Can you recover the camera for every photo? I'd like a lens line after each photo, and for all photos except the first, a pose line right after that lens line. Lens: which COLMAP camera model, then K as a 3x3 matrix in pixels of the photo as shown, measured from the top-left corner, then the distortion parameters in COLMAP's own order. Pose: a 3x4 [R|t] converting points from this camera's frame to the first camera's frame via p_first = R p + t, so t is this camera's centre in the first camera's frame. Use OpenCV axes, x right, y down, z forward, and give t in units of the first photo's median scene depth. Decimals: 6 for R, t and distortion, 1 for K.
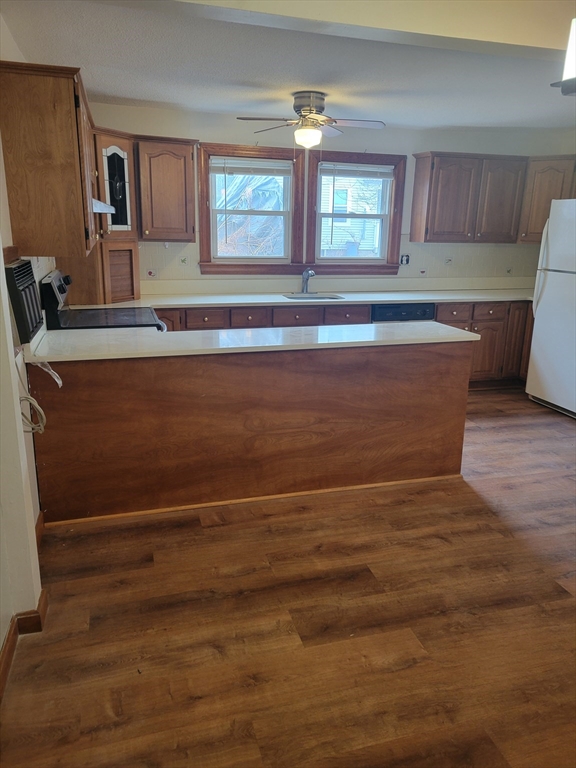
lens RADIAL K [[573.9, 0, 291.5], [0, 573.9, 376.9], [0, 0, 1]] dist [0.068647, -0.049566]
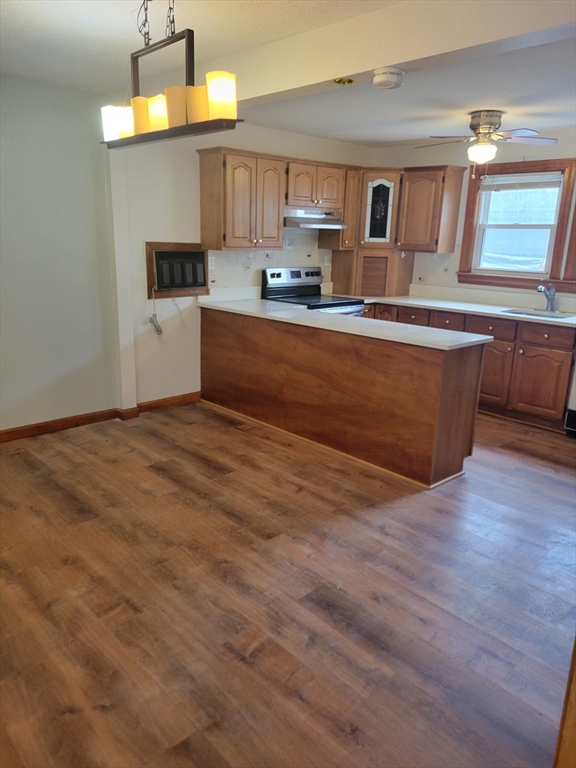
lens RADIAL K [[573.9, 0, 279.6], [0, 573.9, 379.3], [0, 0, 1]] dist [0.068647, -0.049566]
pose [[0.441630, 0.212450, -0.871681, 1.151310], [-0.249812, 0.962257, 0.107960, -0.055267], [0.861718, 0.170078, 0.478034, 0.331864]]
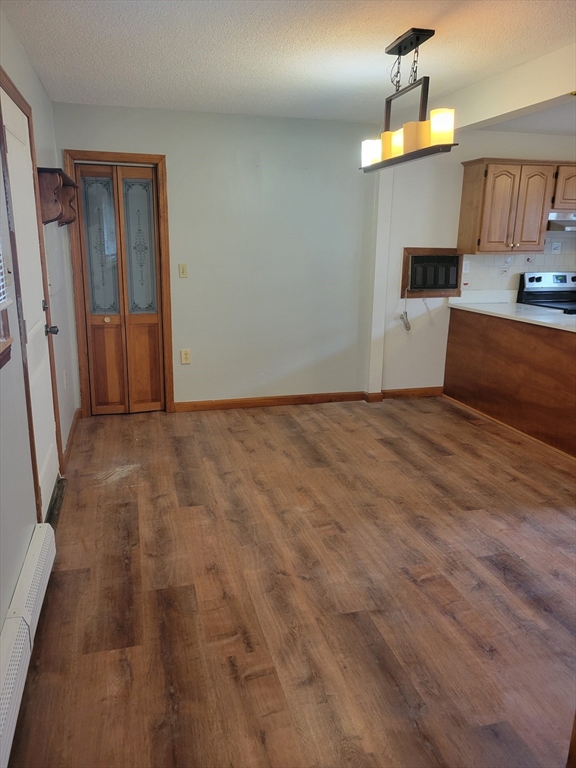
lens RADIAL K [[573.9, 0, 271.0], [0, 573.9, 378.5], [0, 0, 1]] dist [0.068647, -0.049566]
pose [[-0.039476, 0.217596, -0.975240, 1.365283], [-0.271406, 0.936974, 0.220043, -0.057146], [0.961655, 0.273372, 0.022069, 0.378747]]
